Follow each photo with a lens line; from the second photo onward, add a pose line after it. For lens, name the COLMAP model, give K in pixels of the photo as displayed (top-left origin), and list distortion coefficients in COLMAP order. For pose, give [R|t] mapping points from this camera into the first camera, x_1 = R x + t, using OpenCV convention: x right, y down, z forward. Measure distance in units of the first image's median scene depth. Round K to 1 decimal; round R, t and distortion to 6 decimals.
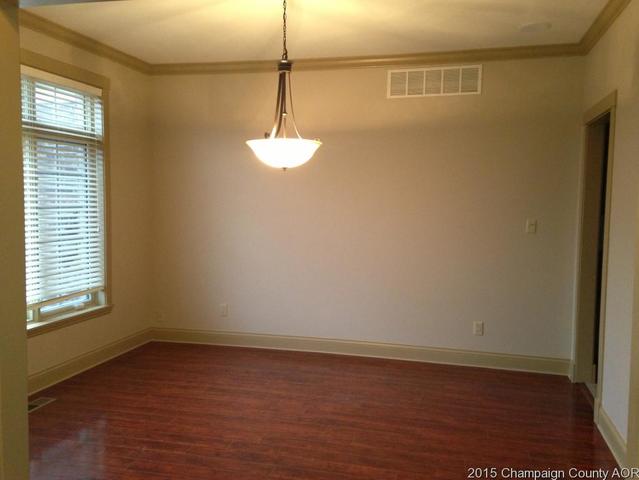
lens RADIAL K [[574.3, 0, 319.6], [0, 574.3, 237.5], [0, 0, 1]] dist [0.214935, -0.334628]
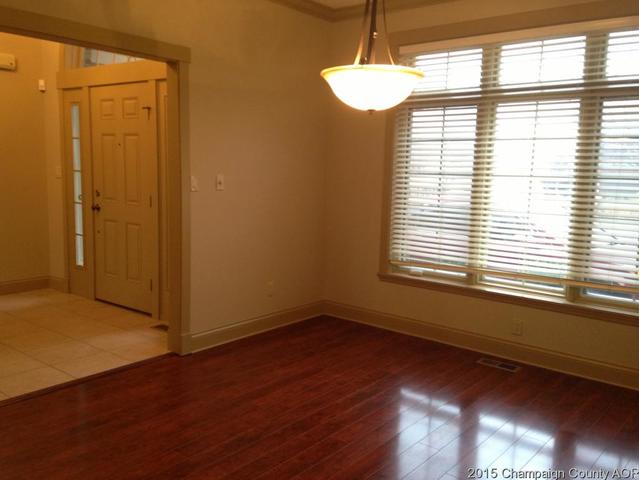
lens RADIAL K [[574.3, 0, 319.6], [0, 574.3, 237.5], [0, 0, 1]] dist [0.214935, -0.334628]
pose [[-0.430199, 0.082707, -0.898937, 0.668058], [-0.100230, 0.985261, 0.138616, -0.059753], [0.897153, 0.149733, -0.415569, 1.323929]]
